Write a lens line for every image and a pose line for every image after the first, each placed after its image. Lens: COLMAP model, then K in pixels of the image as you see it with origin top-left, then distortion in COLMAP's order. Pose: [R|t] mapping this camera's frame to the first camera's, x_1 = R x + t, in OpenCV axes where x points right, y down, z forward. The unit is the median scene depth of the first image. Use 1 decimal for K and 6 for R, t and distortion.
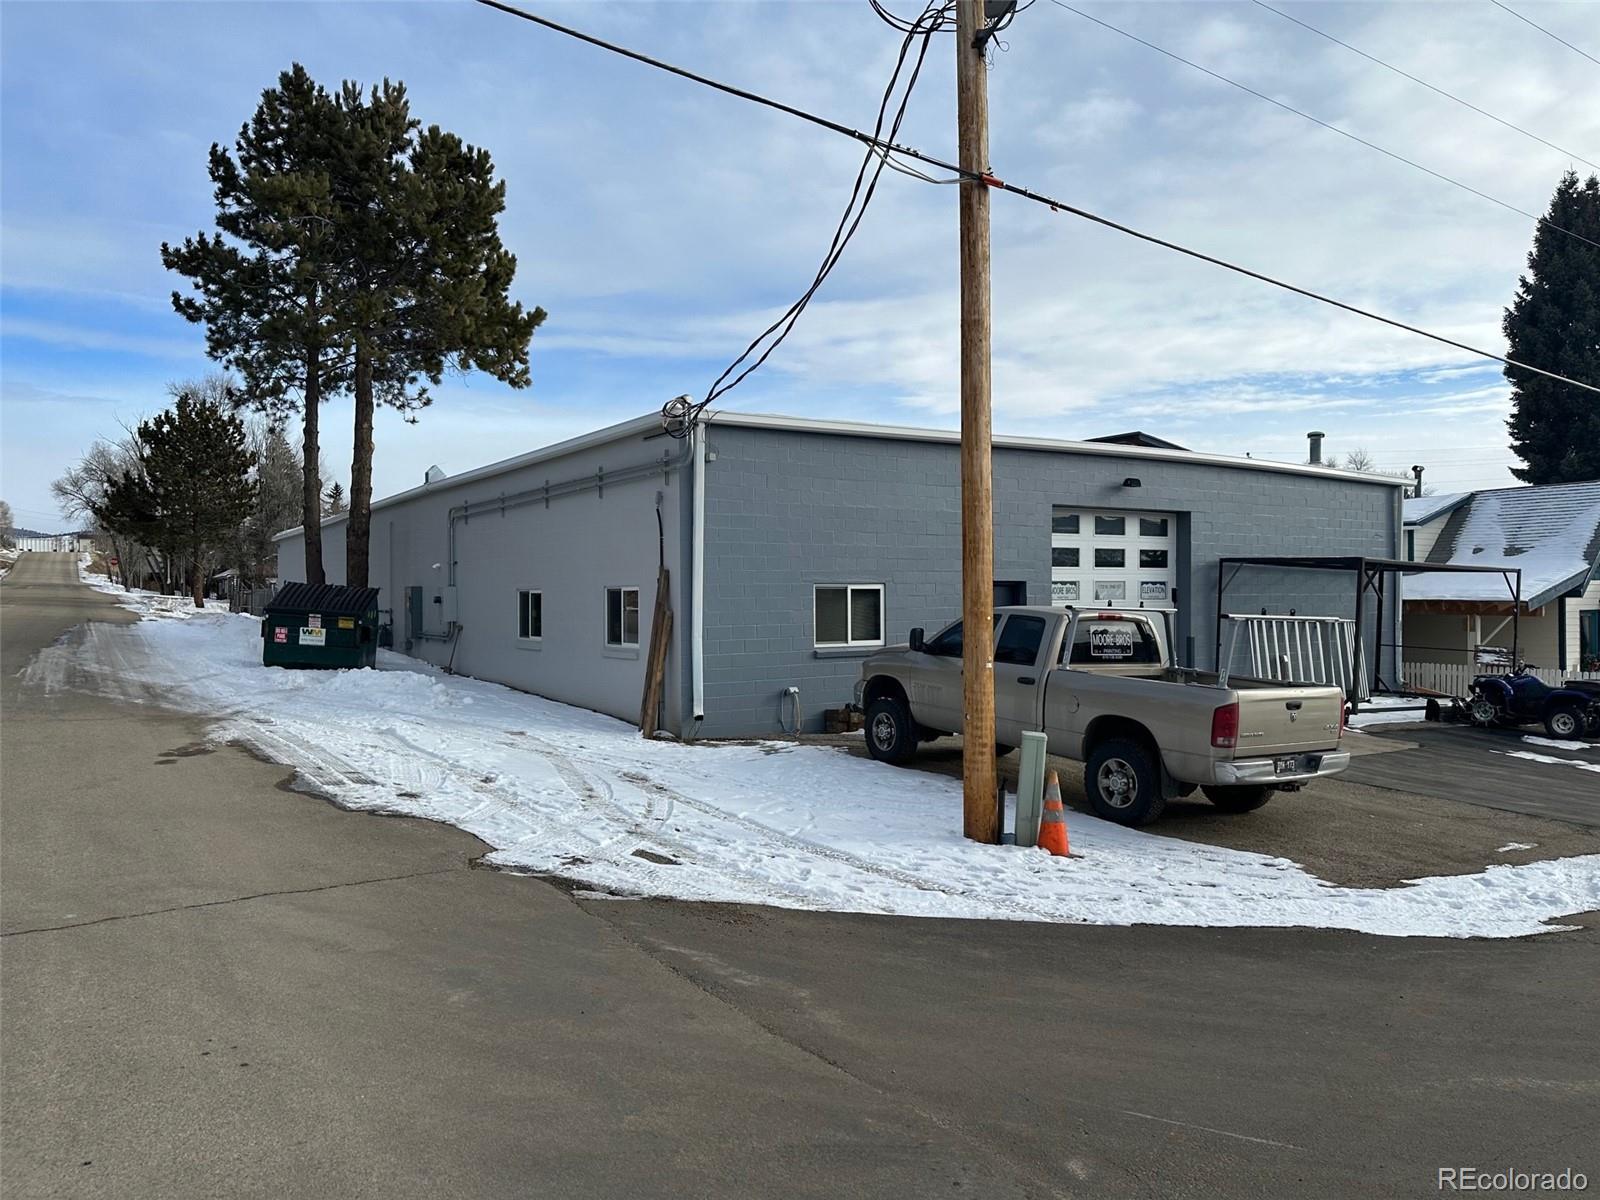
lens RADIAL K [[1156.2, 0, 805.4], [0, 1156.2, 598.2], [0, 0, 1]] dist [0.039906, -0.014191]
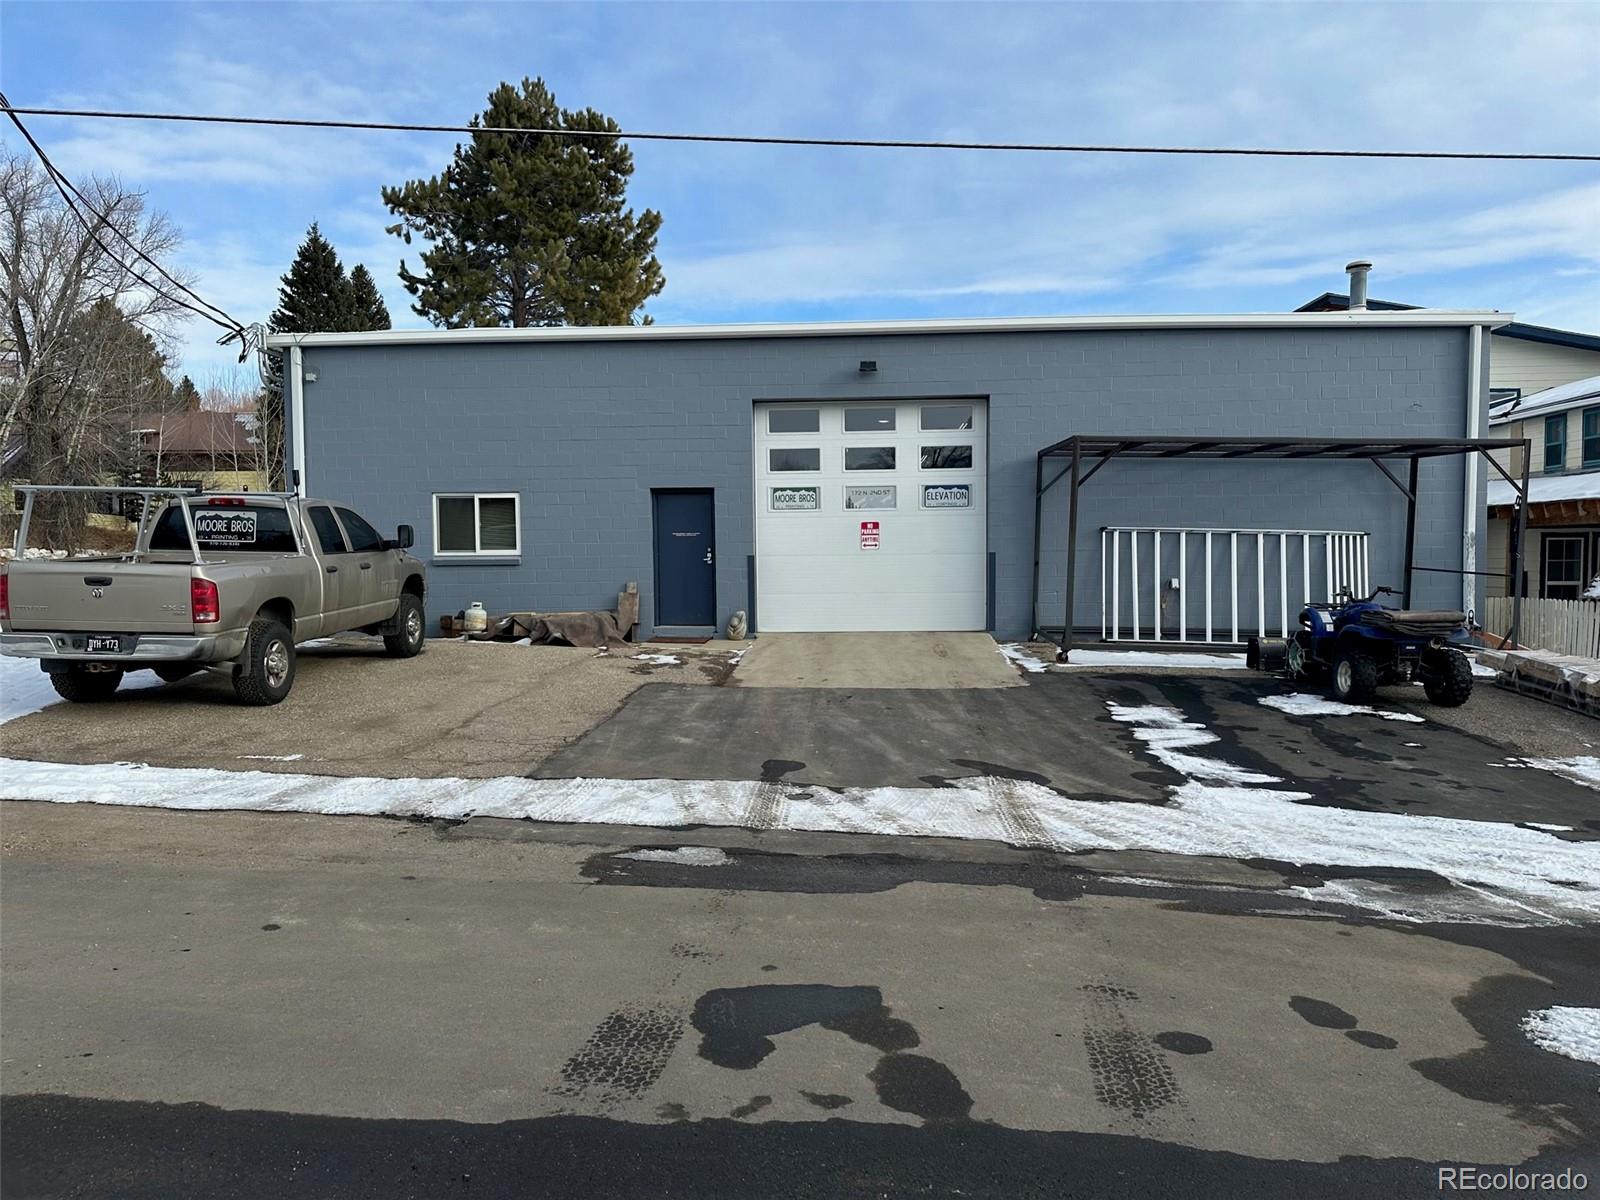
lens RADIAL K [[1156.2, 0, 799.8], [0, 1156.2, 604.9], [0, 0, 1]] dist [0.039906, -0.014191]
pose [[0.801770, 0.020795, -0.597271, 0.744433], [0.003349, 0.999222, 0.039285, 0.039360], [0.597624, -0.033498, 0.801077, 0.301548]]
